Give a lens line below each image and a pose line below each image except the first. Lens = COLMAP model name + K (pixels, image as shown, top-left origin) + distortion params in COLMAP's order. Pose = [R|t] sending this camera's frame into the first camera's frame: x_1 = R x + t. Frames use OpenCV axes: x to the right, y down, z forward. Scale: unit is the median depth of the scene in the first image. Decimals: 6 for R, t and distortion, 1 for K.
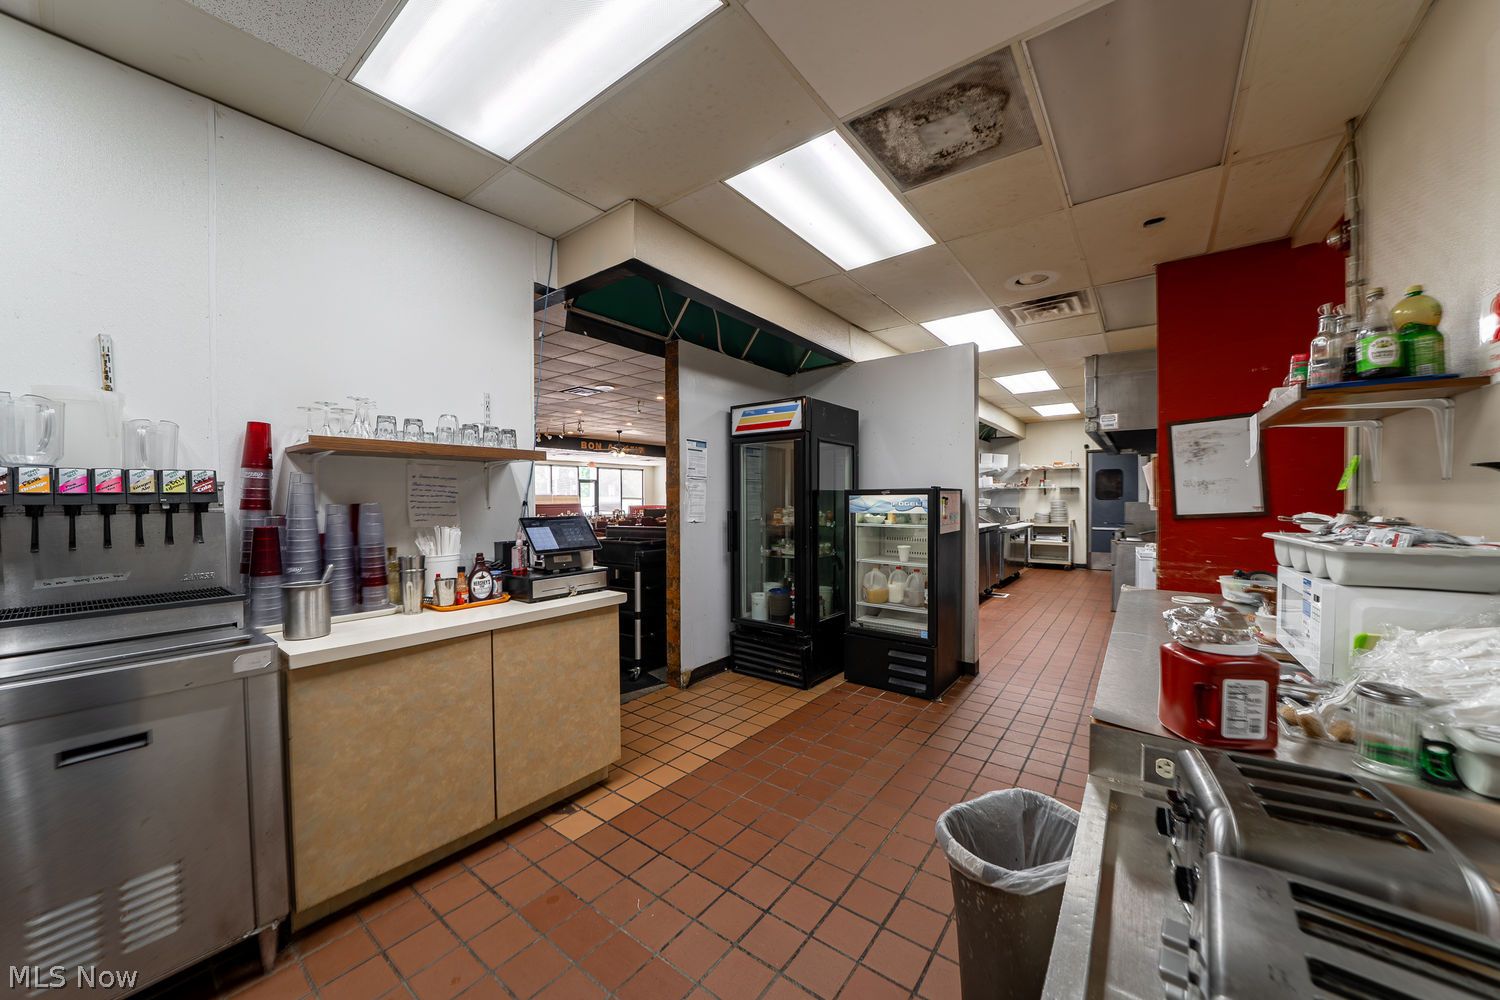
lens RADIAL K [[530.5, 0, 752.3], [0, 530.5, 504.5], [0, 0, 1]] dist [-0.019143, 0.000091]
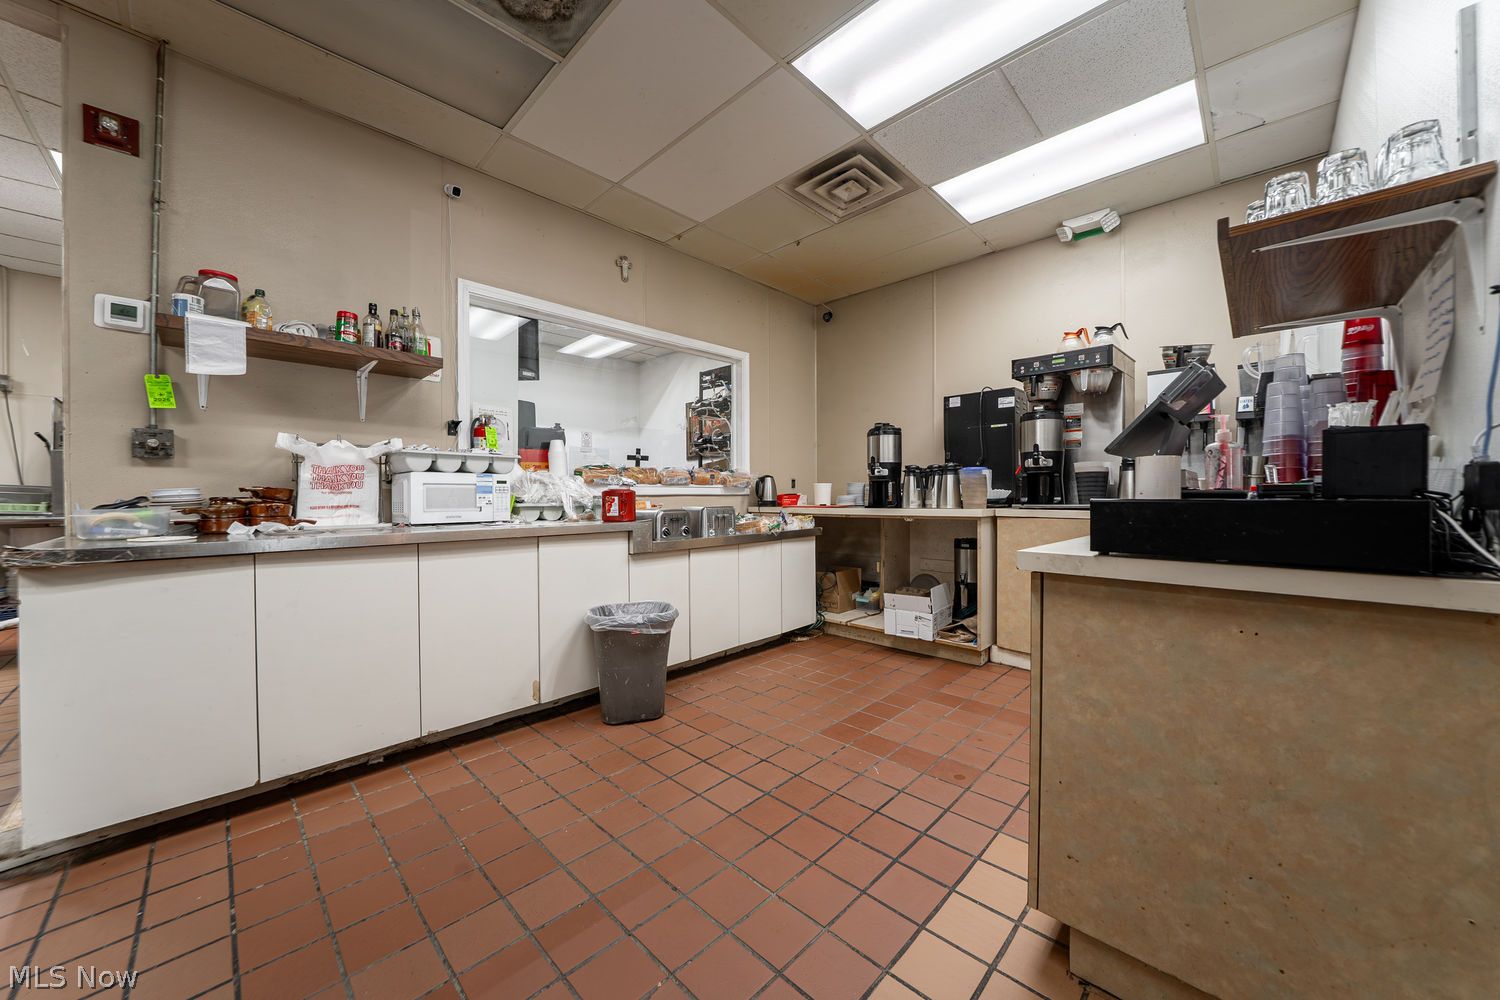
lens RADIAL K [[529.4, 0, 756.0], [0, 529.4, 496.7], [0, 0, 1]] dist [-0.024843, -0.000069]
pose [[-0.992435, 0.011217, 0.122257, -0.058661], [0.012797, 0.999844, 0.012142, 0.093927], [-0.122102, 0.013614, -0.992424, 1.215863]]
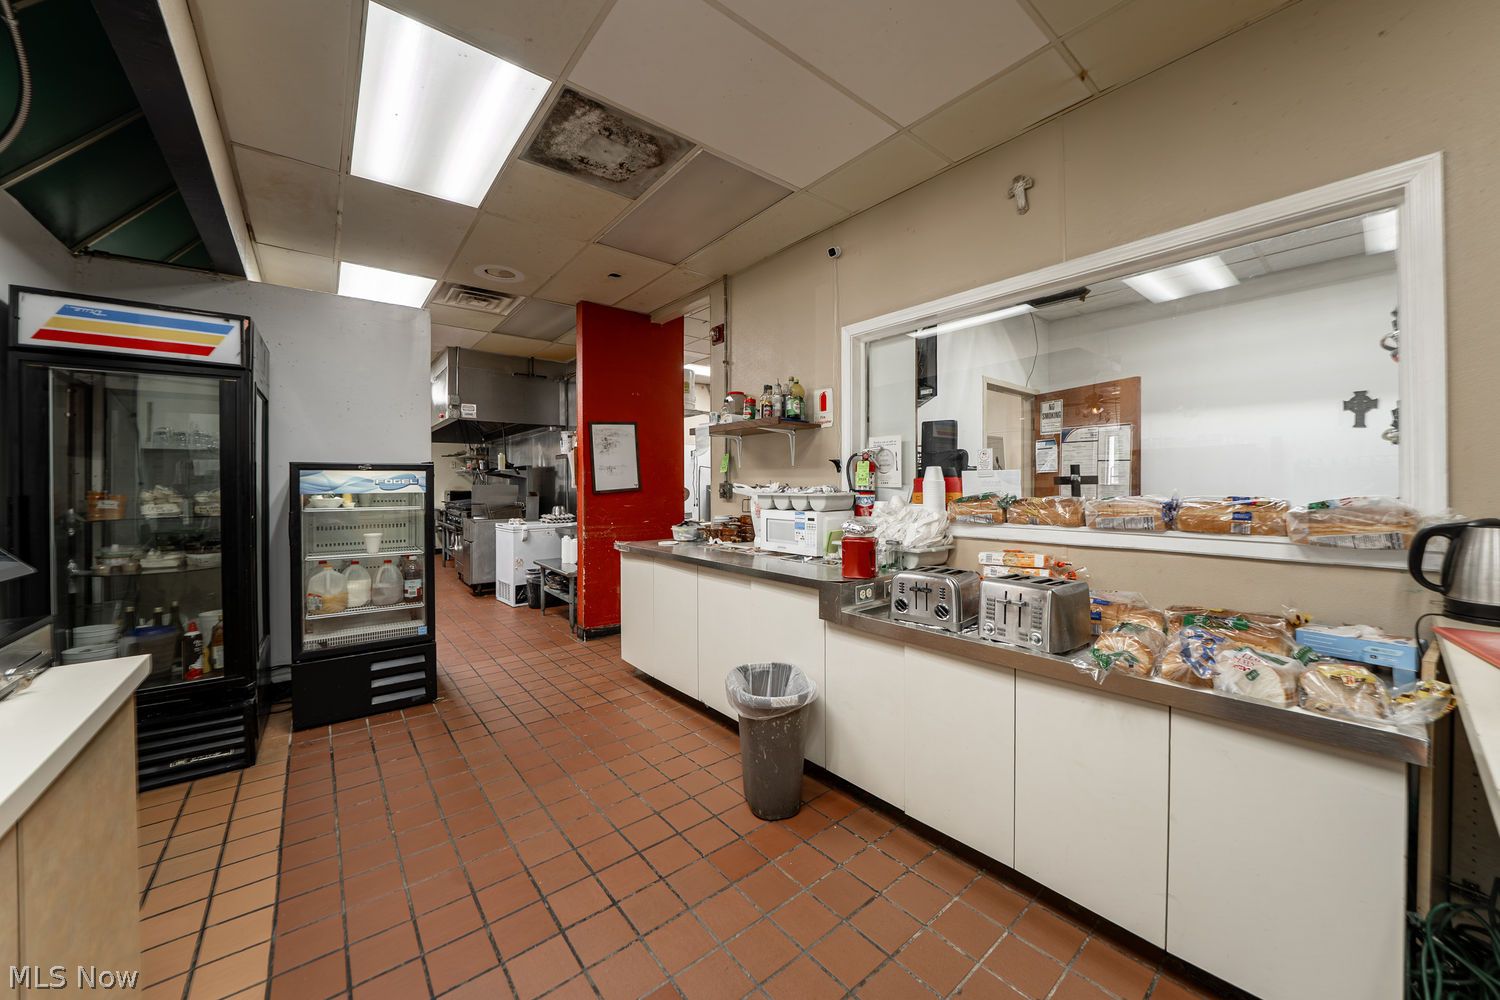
lens RADIAL K [[541.3, 0, 753.0], [0, 541.3, 483.5], [0, 0, 1]] dist [-0.019257, 0.000067]
pose [[0.237059, 0.005113, 0.971482, -0.474347], [0.013971, 0.999865, -0.008672, 0.020007], [-0.971395, 0.015628, 0.236955, 0.291599]]
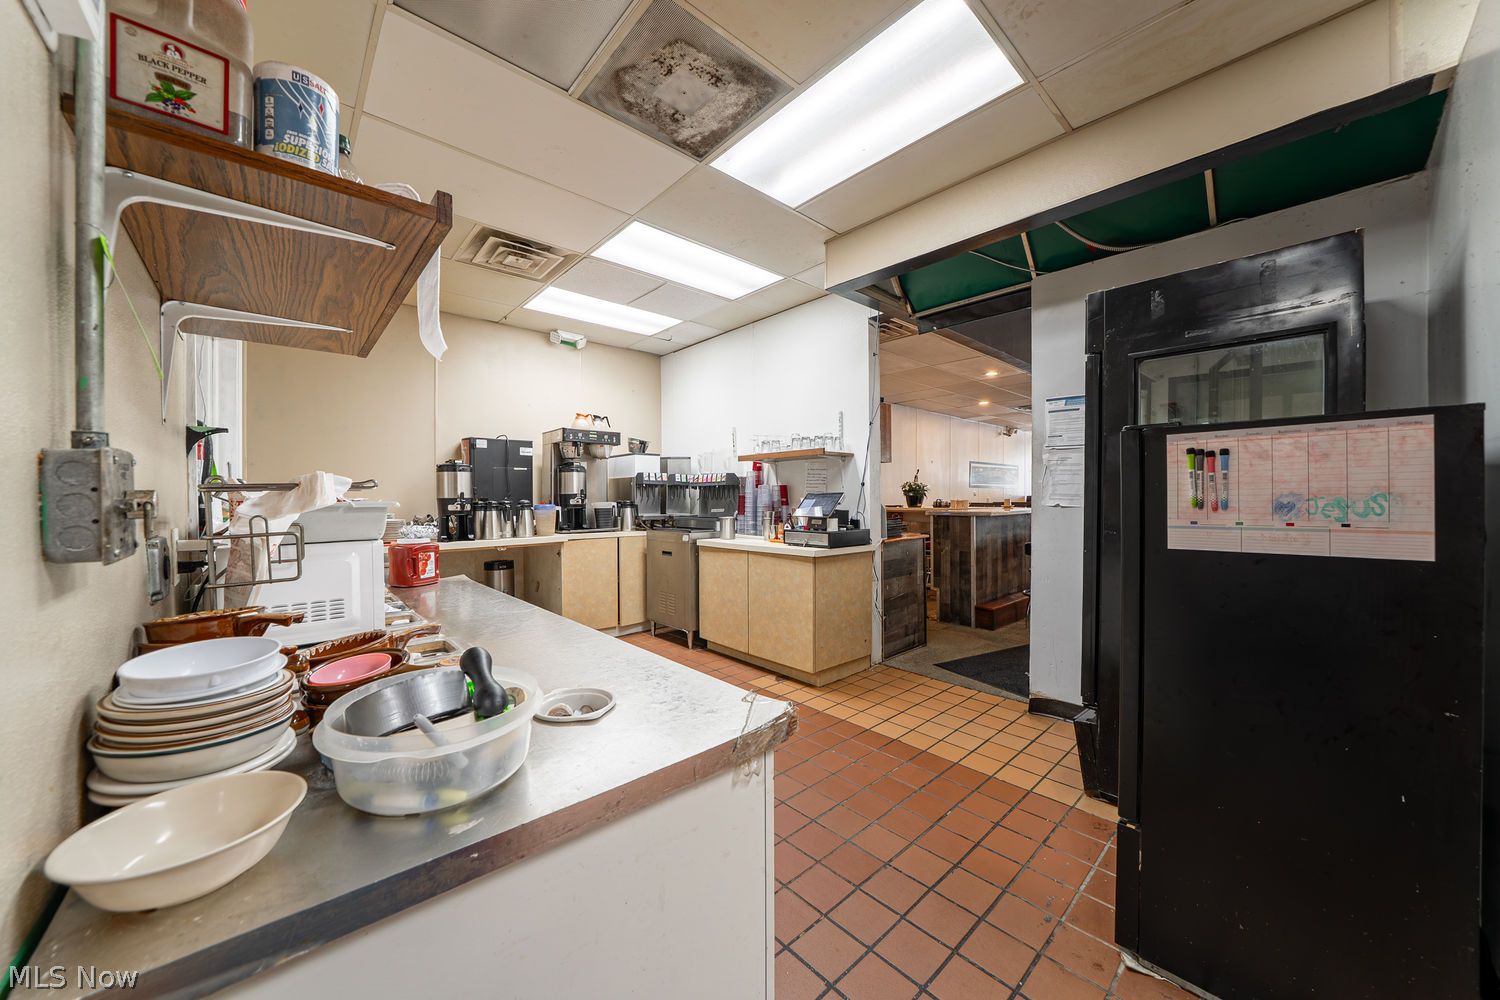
lens RADIAL K [[529.4, 0, 756.0], [0, 529.4, 496.7], [0, 0, 1]] dist [-0.024843, -0.000069]
pose [[-0.180246, 0.007043, -0.983596, 0.897220], [-0.005156, 0.999954, 0.008105, 0.019525], [0.983608, 0.006532, -0.180201, 0.904272]]
